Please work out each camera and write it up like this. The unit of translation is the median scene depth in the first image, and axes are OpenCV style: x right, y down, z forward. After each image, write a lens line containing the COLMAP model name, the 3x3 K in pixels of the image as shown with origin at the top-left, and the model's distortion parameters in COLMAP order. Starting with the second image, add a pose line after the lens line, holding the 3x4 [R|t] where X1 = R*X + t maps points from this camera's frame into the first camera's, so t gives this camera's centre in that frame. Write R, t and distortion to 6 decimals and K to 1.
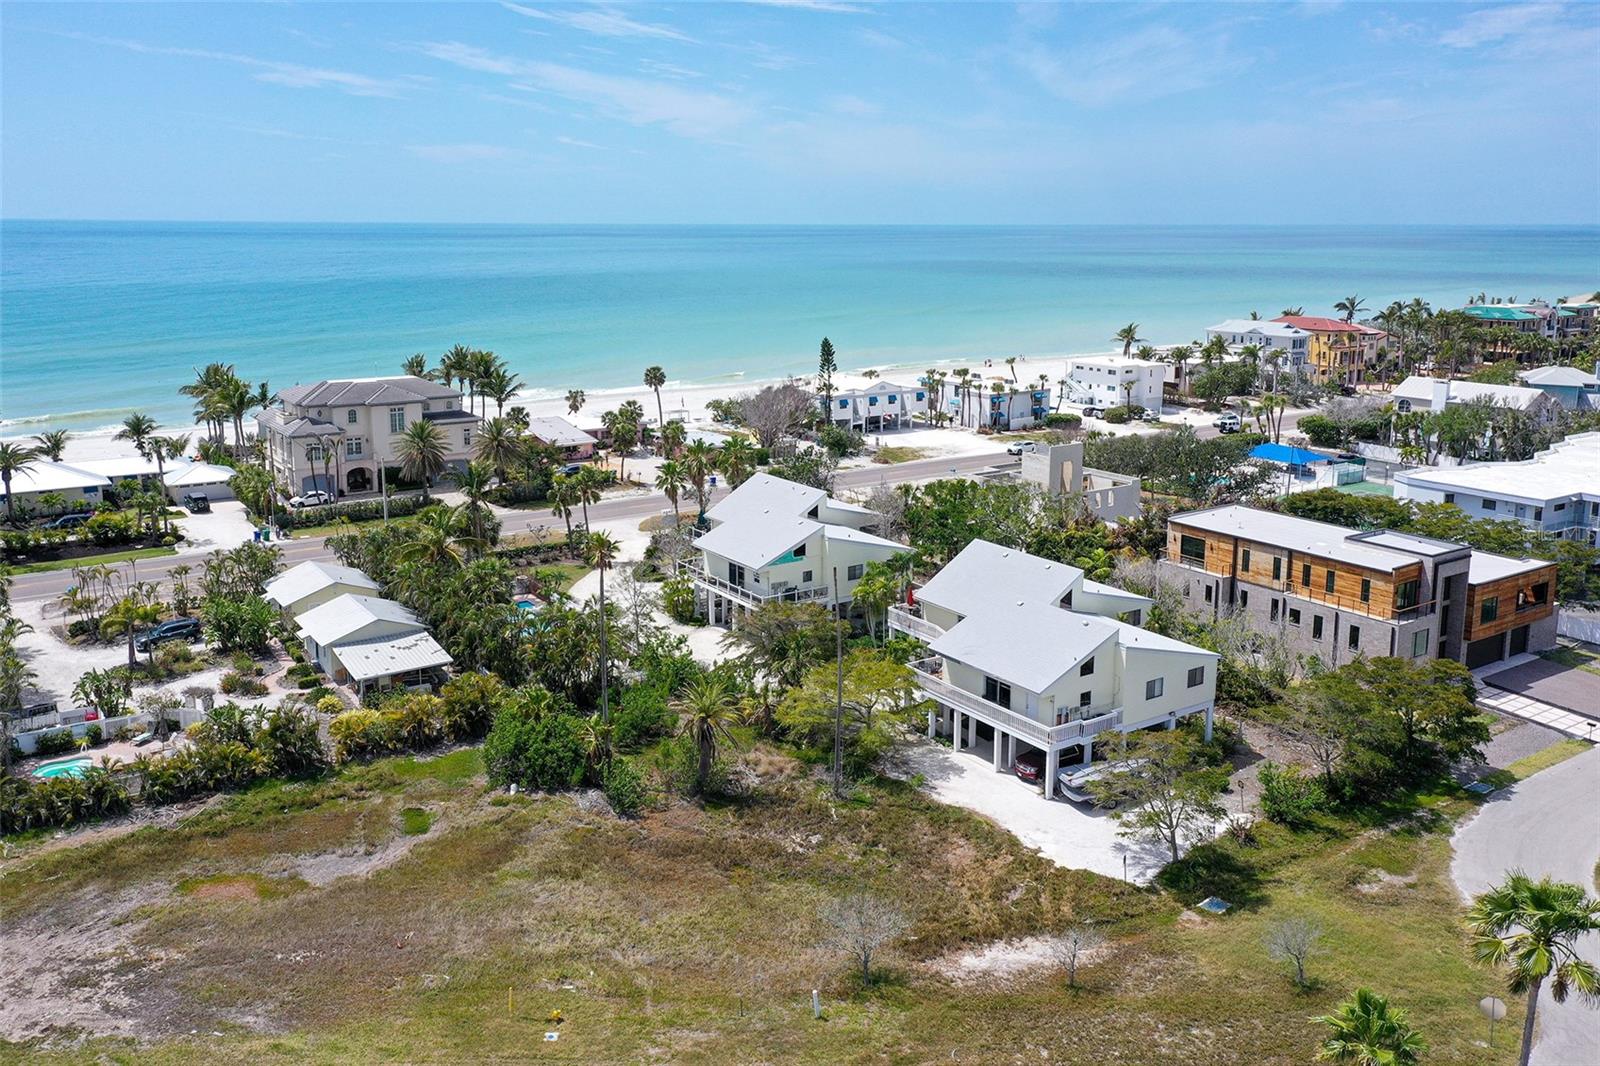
lens RADIAL K [[1295.1, 0, 792.8], [0, 1295.1, 455.2], [0, 0, 1]] dist [0.010953, 0.003643]
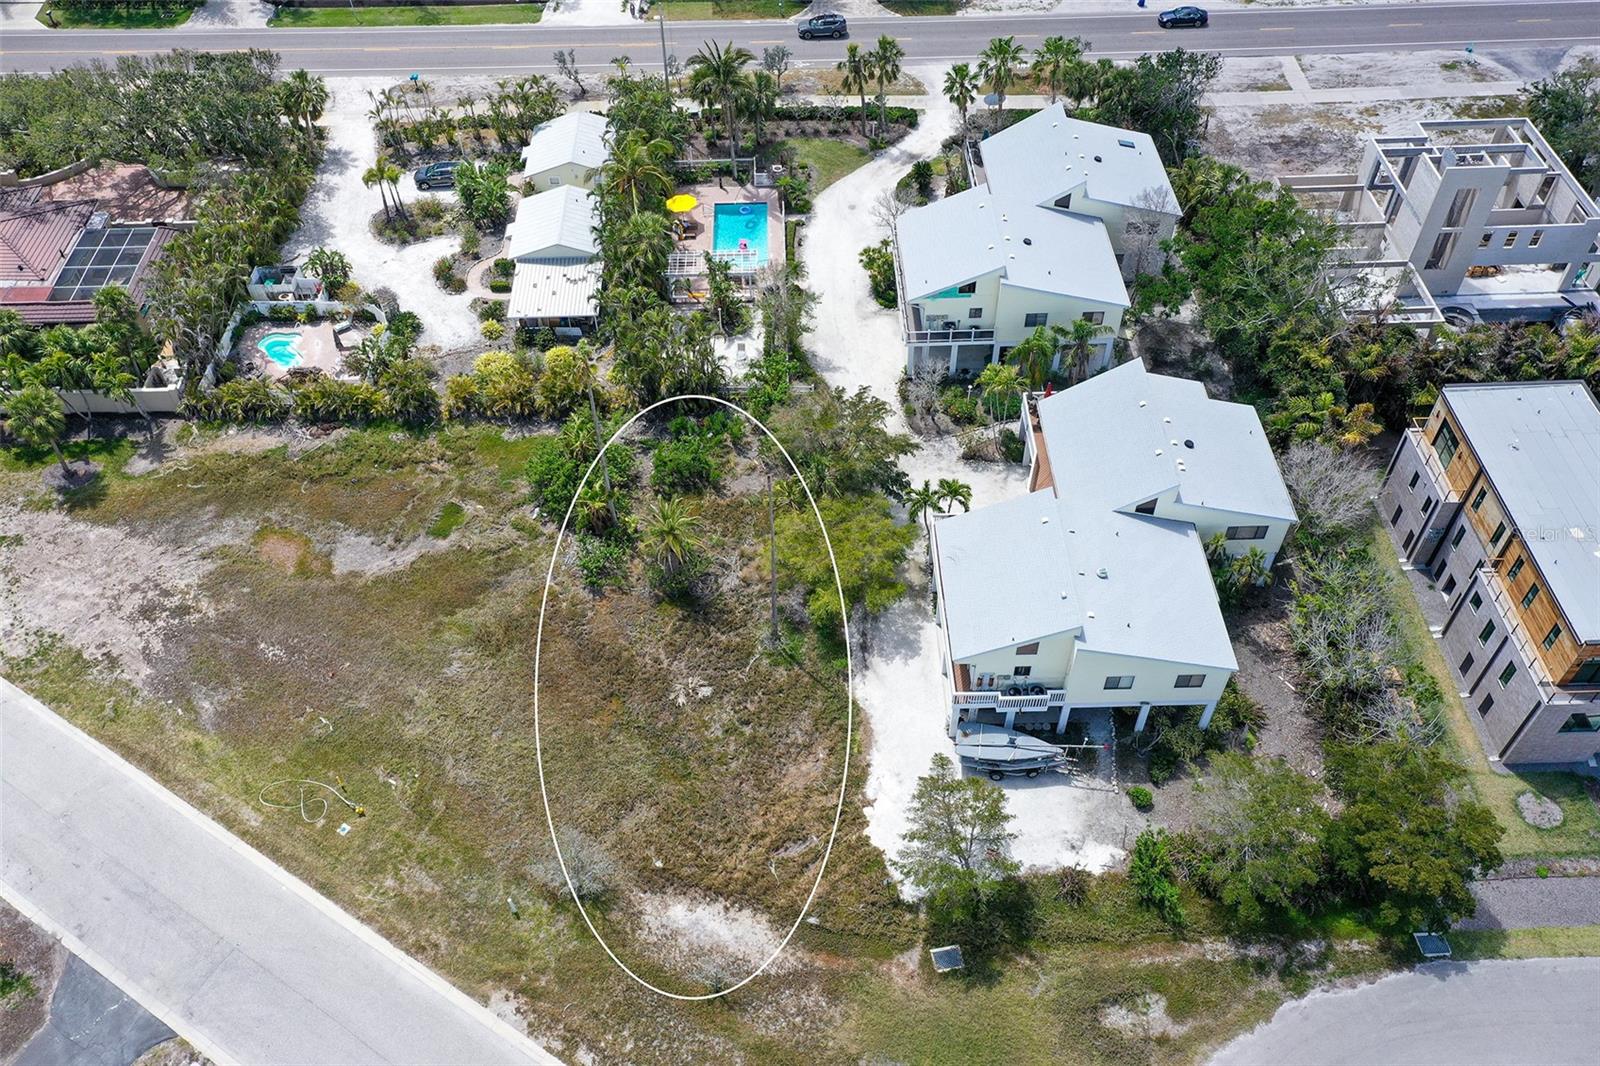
lens RADIAL K [[1262.4, 0, 800.0], [0, 1262.4, 533.0], [0, 0, 1]] dist [0.012051, 0.001519]
pose [[0.842209, 0.394018, -0.368014, 0.320700], [-0.084353, 0.770472, 0.631869, -0.364552], [0.532512, -0.501122, 0.682134, 0.300644]]
